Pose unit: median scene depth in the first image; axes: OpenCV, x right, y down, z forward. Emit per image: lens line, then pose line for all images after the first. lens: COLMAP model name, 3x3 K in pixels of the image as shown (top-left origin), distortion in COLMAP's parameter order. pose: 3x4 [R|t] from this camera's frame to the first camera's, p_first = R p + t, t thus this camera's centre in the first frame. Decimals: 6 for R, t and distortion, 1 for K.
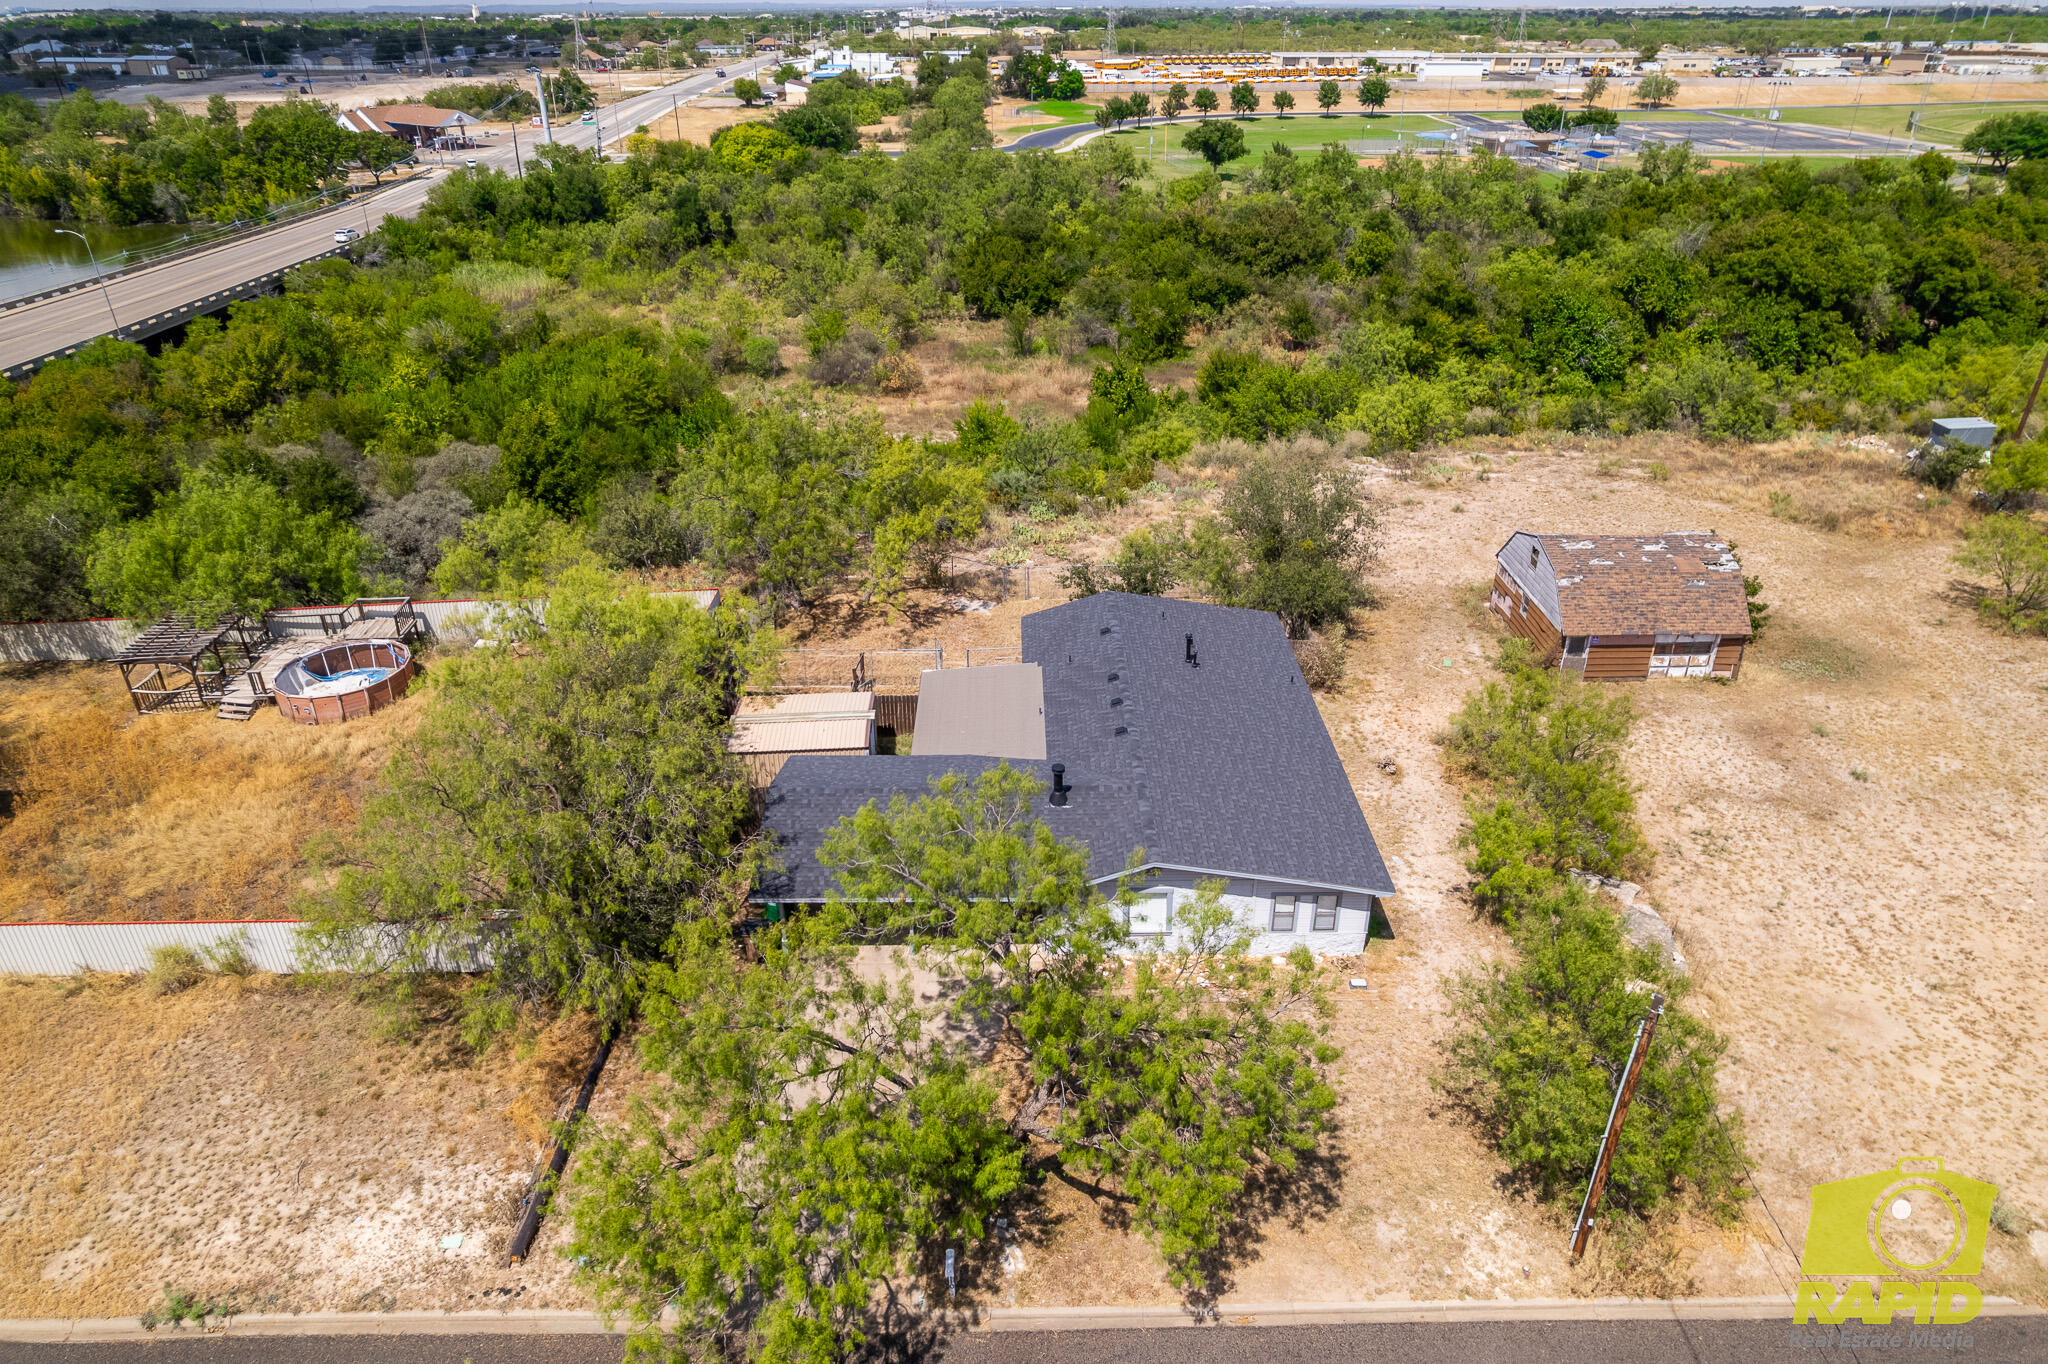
lens RADIAL K [[1314.8, 0, 1033.0], [0, 1314.8, 685.7], [0, 0, 1]] dist [-0.074736, 0.071665]
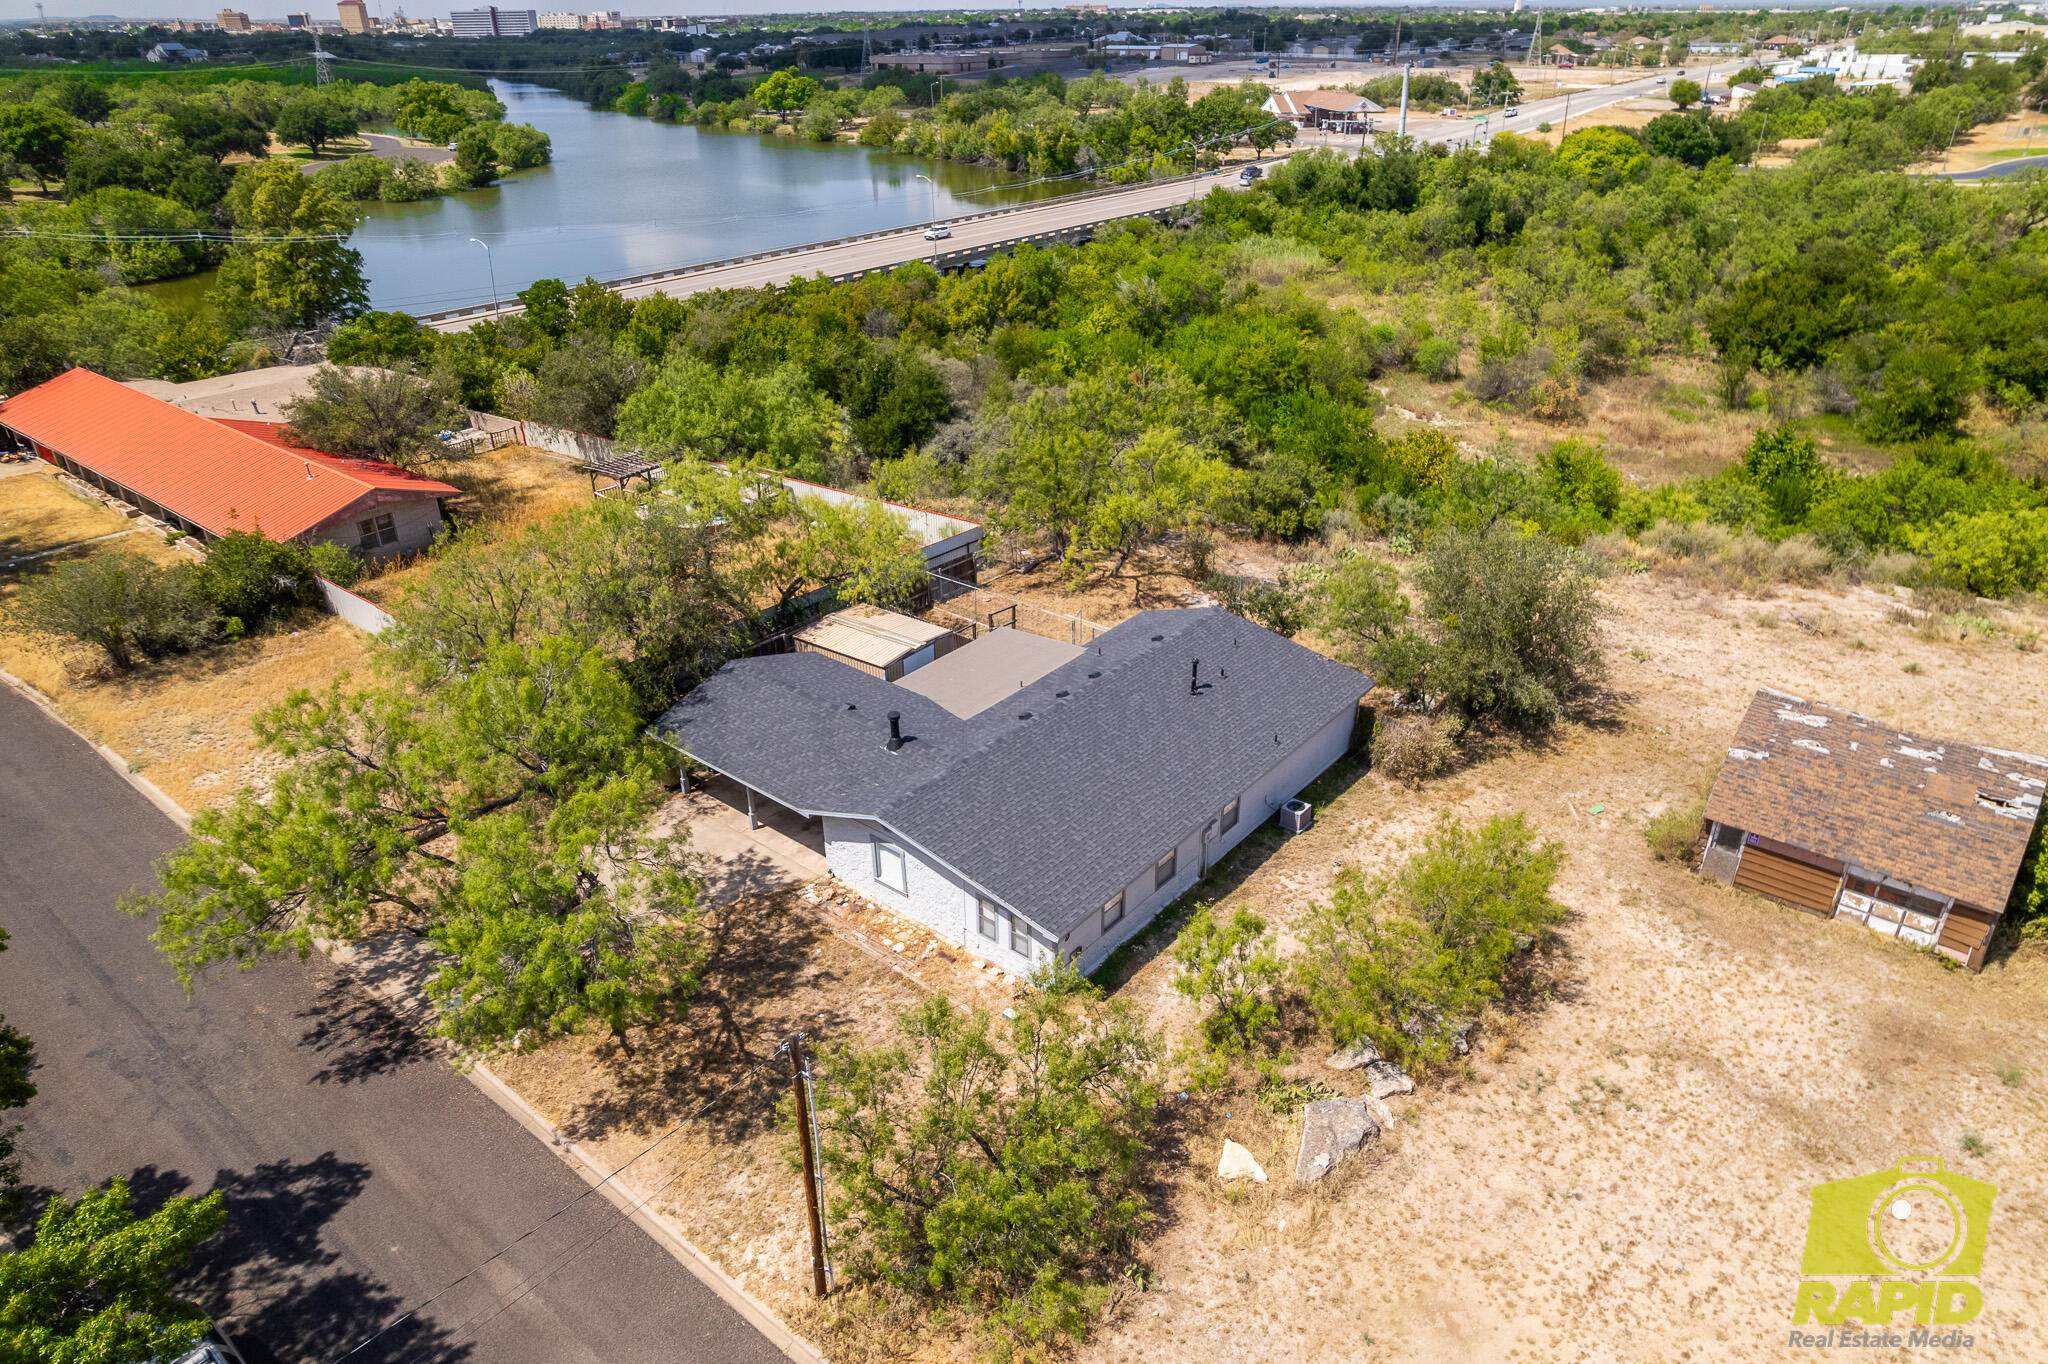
lens RADIAL K [[1314.8, 0, 1033.0], [0, 1314.8, 685.7], [0, 0, 1]] dist [-0.074736, 0.071665]
pose [[0.765719, 0.294539, -0.571770, 0.184098], [-0.292480, 0.951205, 0.098308, -0.025394], [0.572826, 0.091955, 0.814502, 0.049556]]
